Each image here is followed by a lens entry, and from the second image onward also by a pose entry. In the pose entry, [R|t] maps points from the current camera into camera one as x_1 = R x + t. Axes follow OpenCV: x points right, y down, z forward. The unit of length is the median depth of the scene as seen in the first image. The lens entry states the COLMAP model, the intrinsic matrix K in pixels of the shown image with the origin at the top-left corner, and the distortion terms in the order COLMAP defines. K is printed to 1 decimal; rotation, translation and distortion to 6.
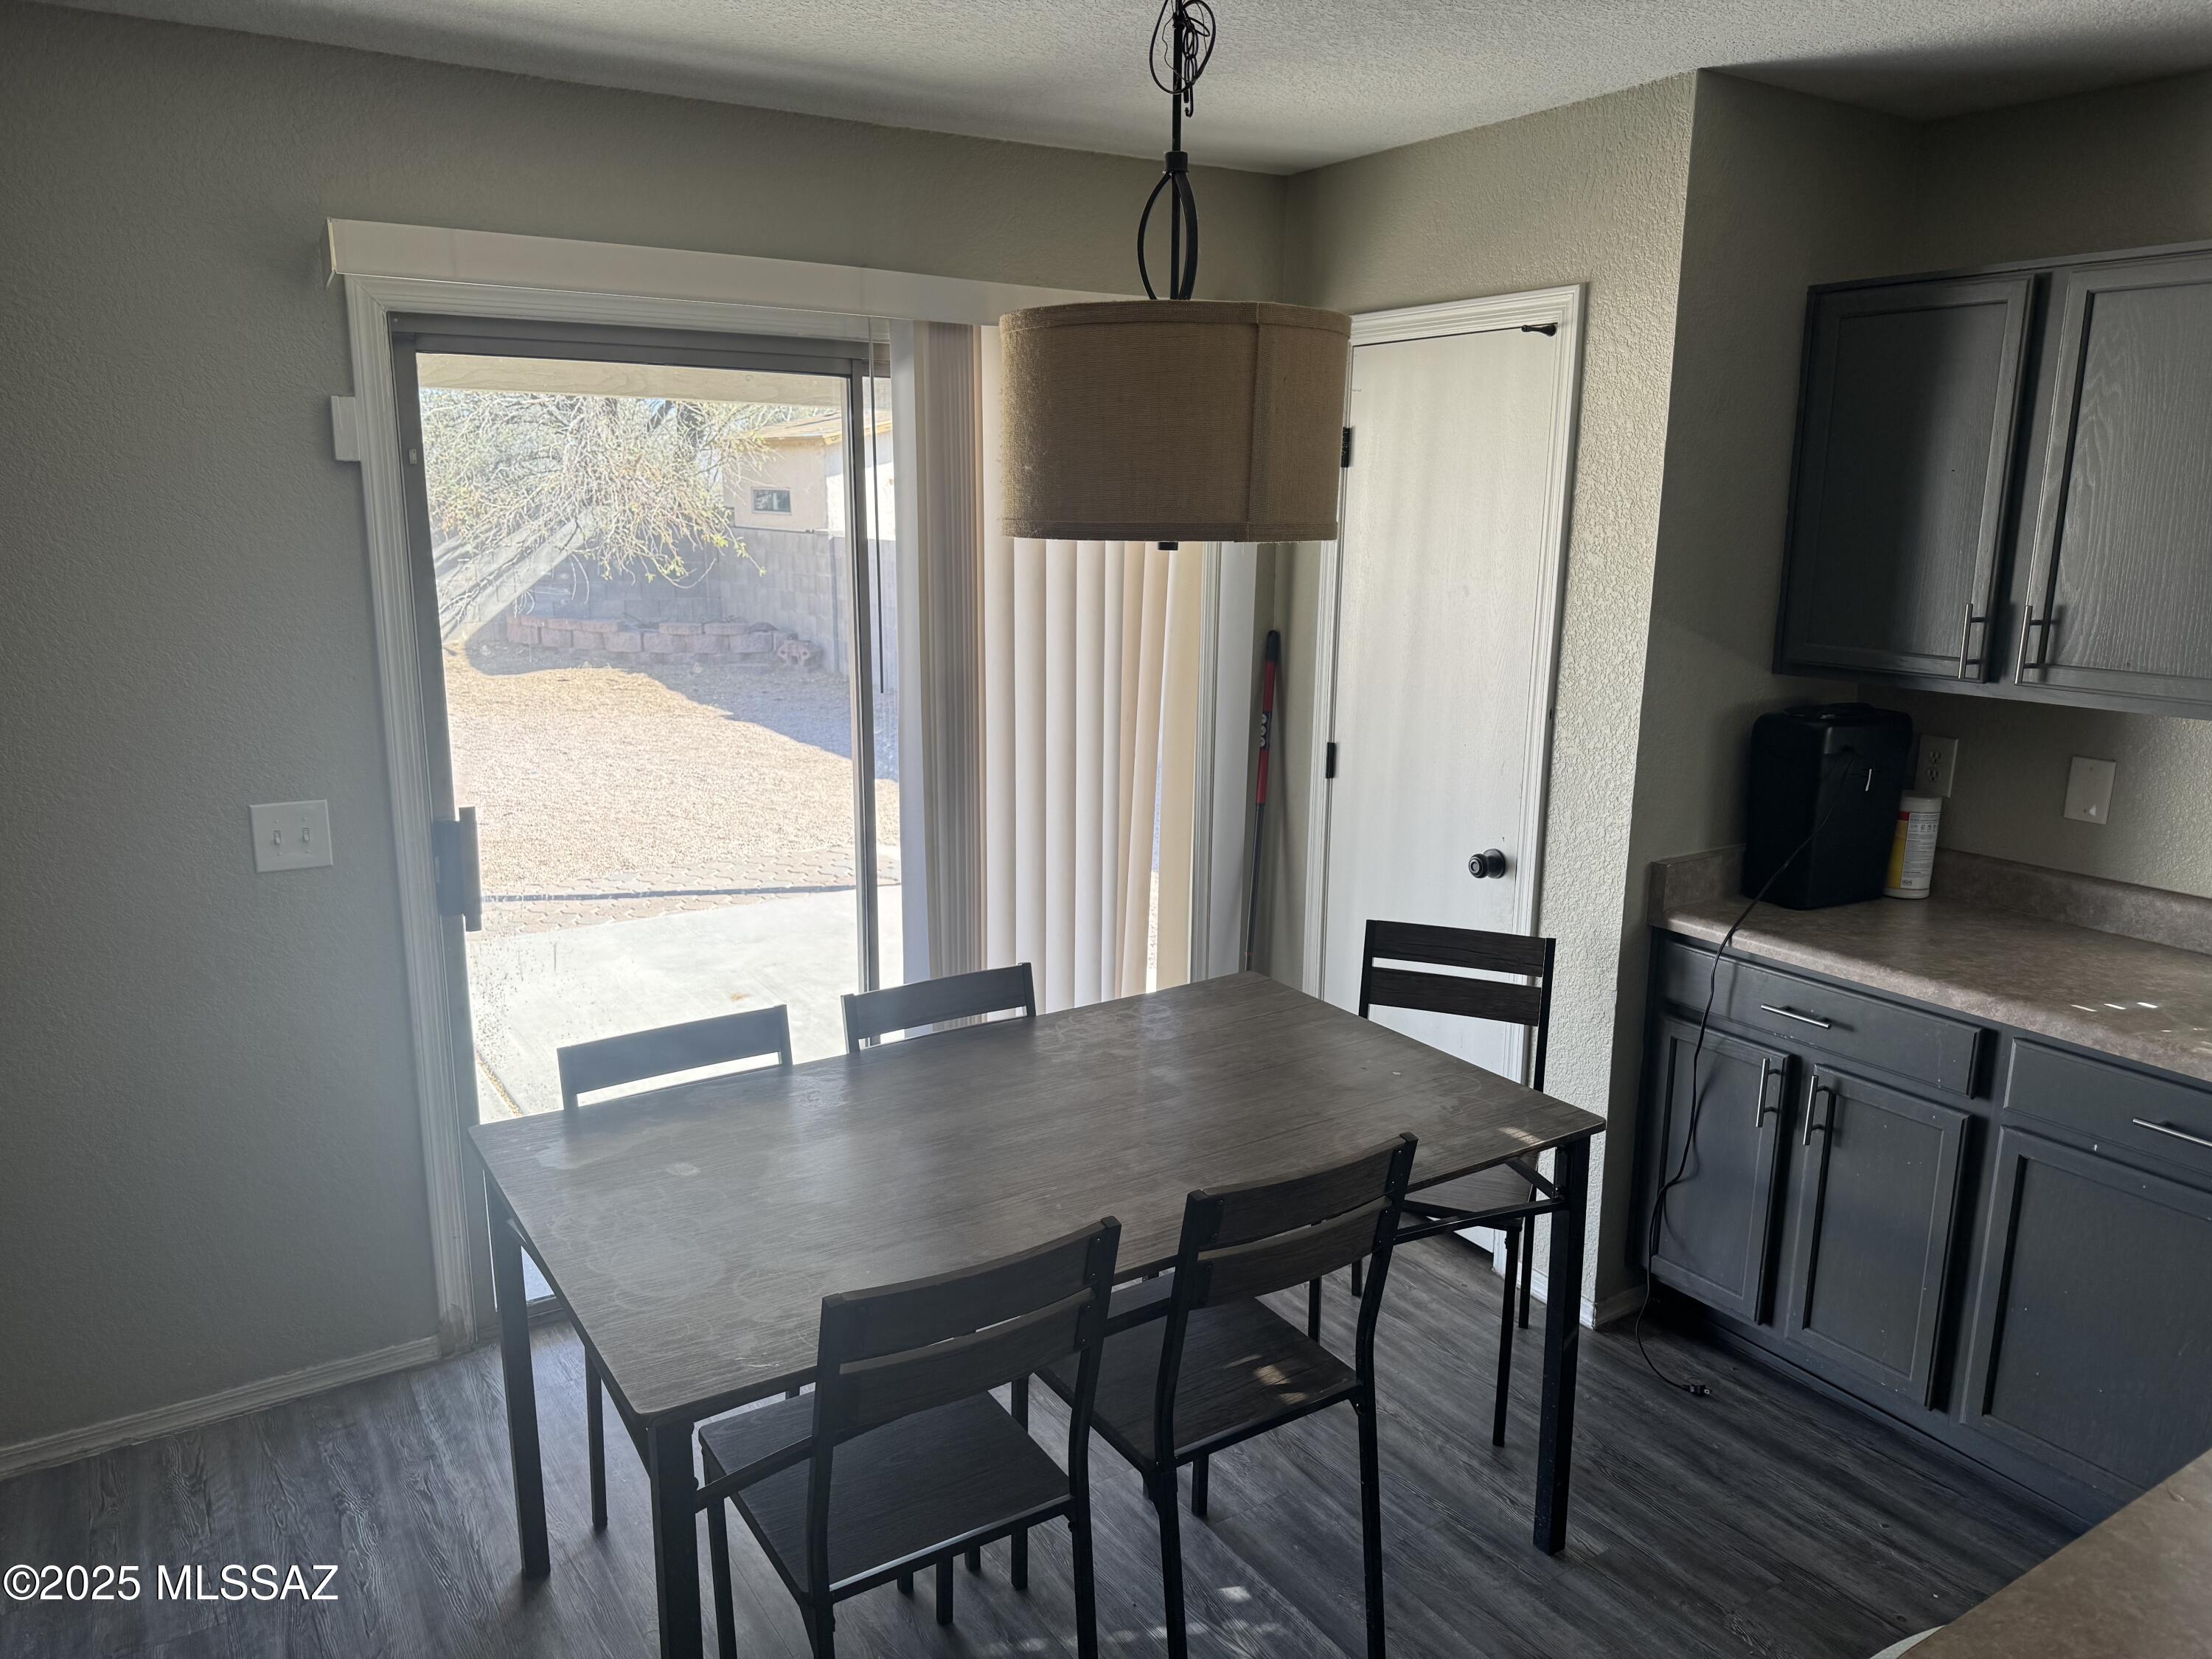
lens RADIAL K [[1543.0, 0, 1111.6], [0, 1543.0, 822.0], [0, 0, 1]] dist [0.013153, -0.012143]
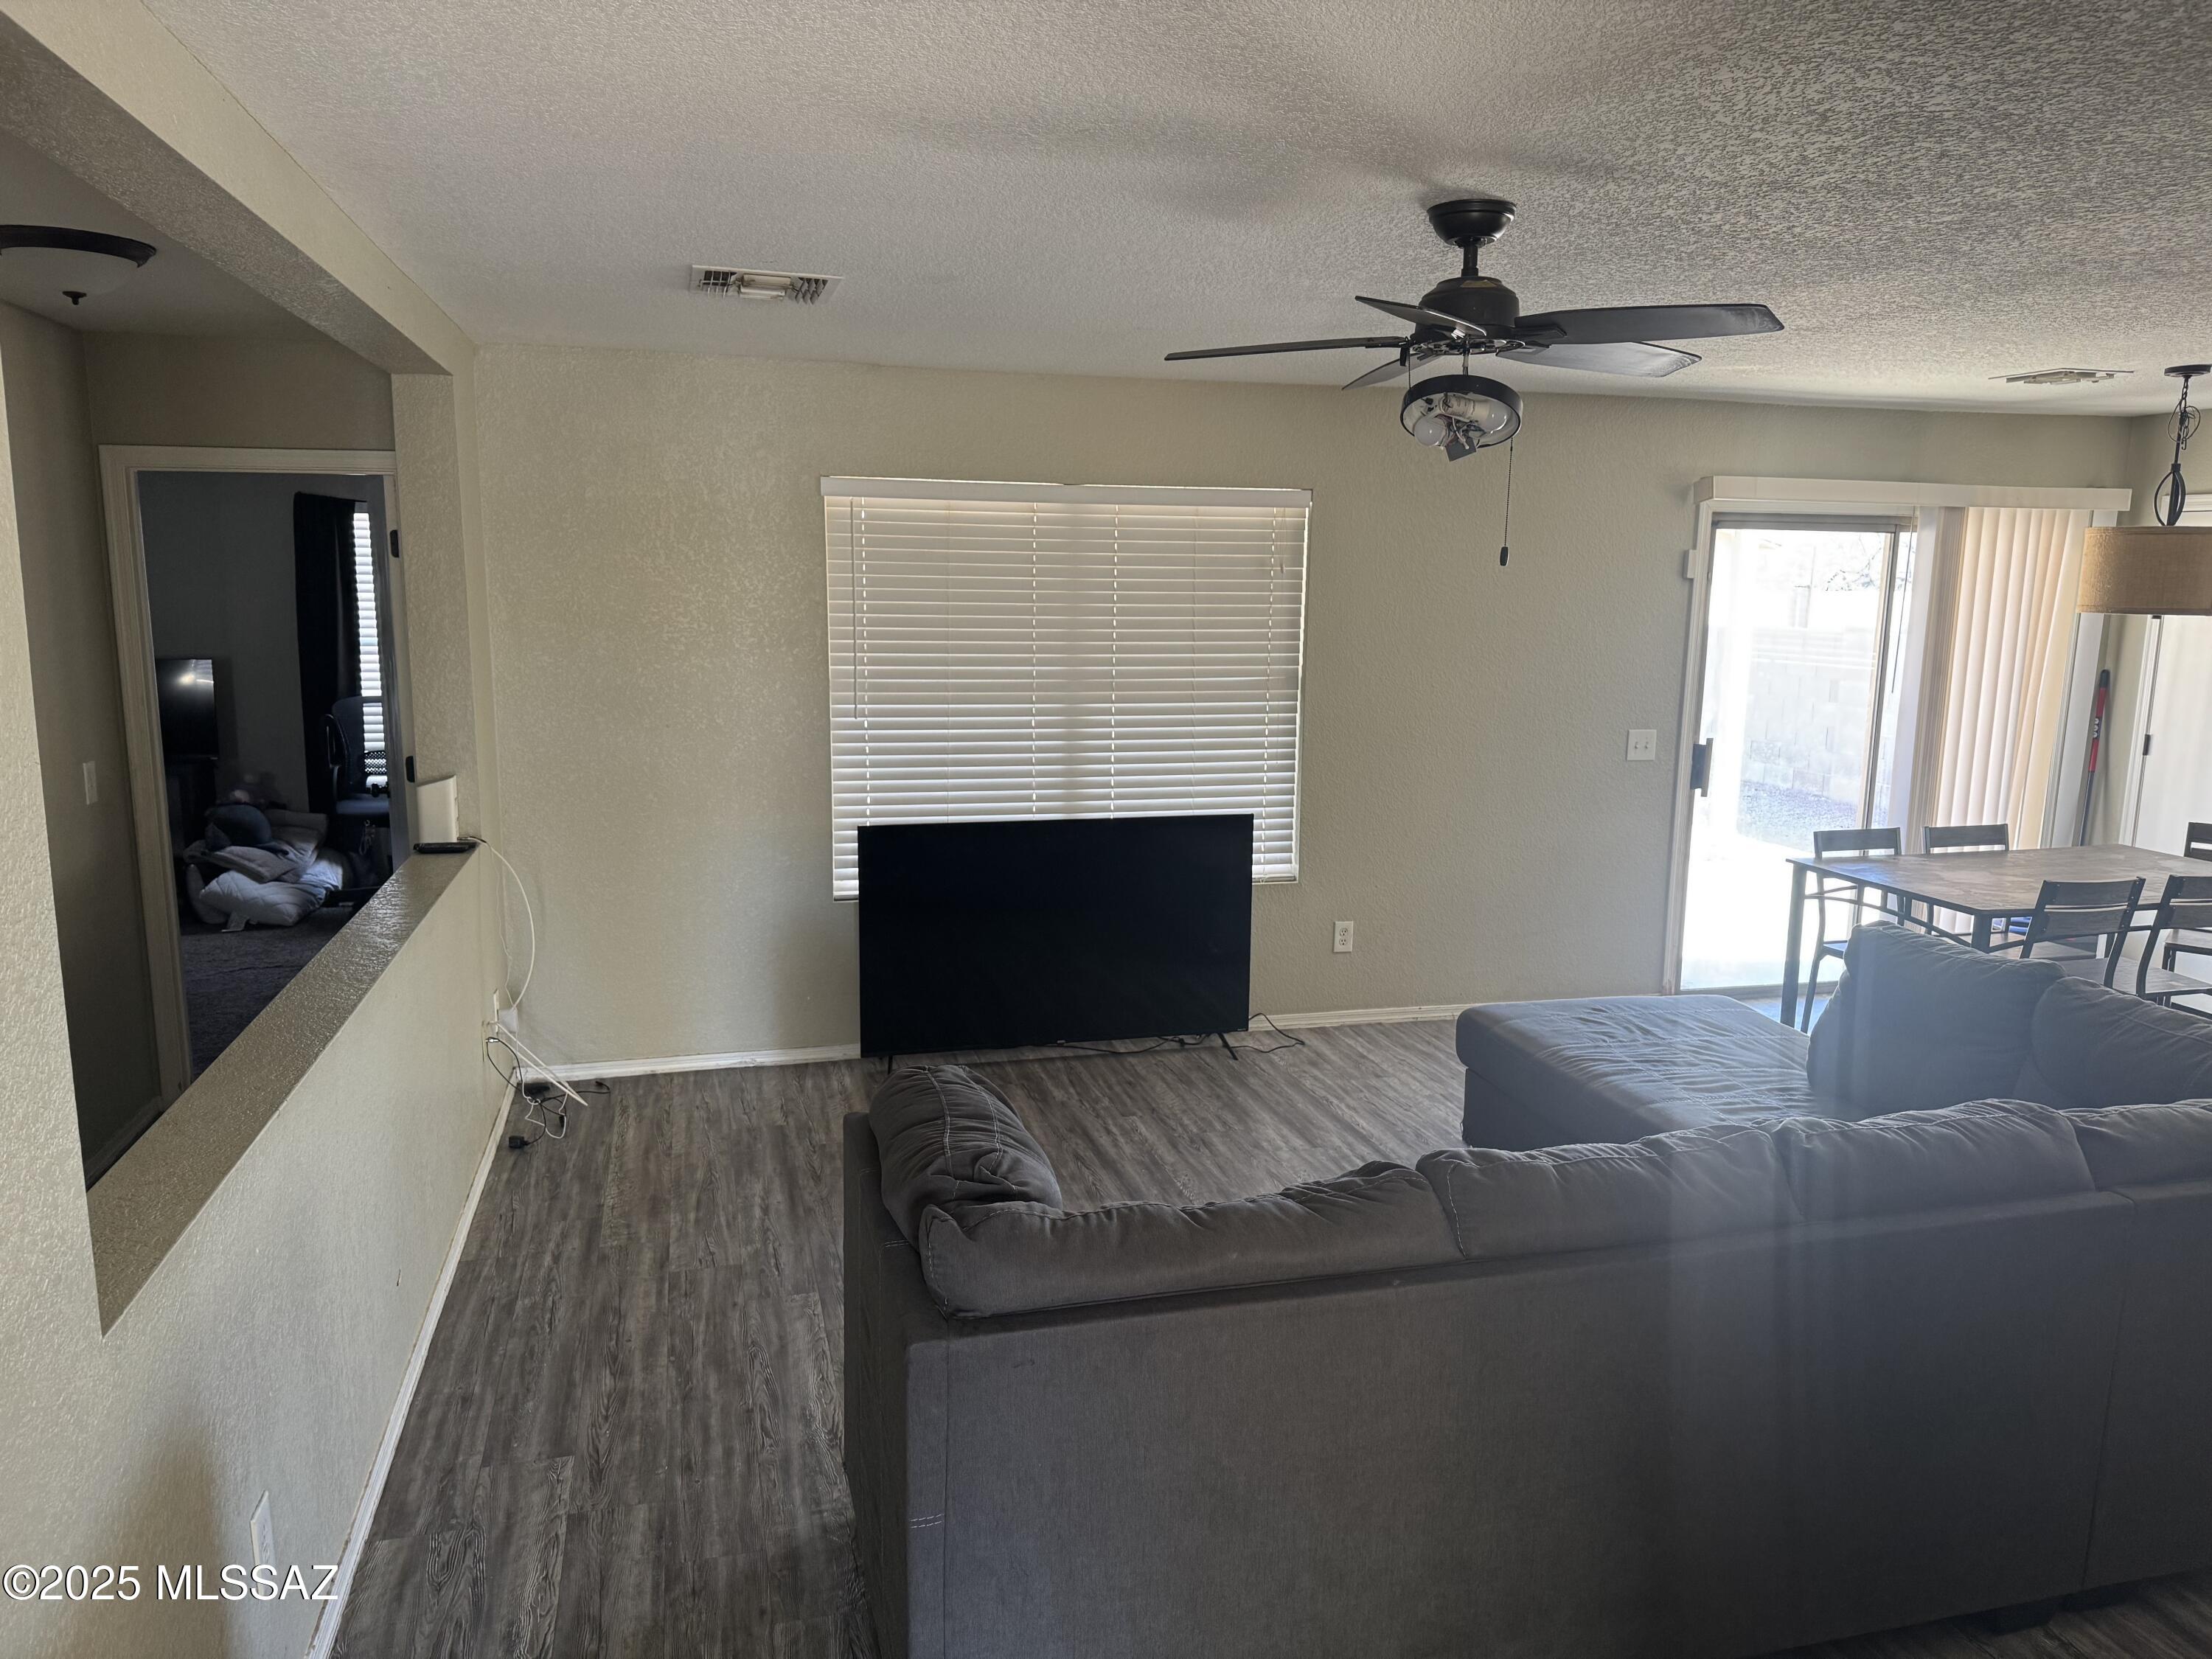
lens RADIAL K [[1574.2, 0, 1106.0], [0, 1574.2, 829.5], [0, 0, 1]] dist [0.042105, -0.053551]
pose [[0.955635, 0.050569, -0.290181, -0.528761], [-0.065789, 0.996910, -0.042929, 0.243058], [0.287113, 0.060115, 0.956009, -1.209933]]
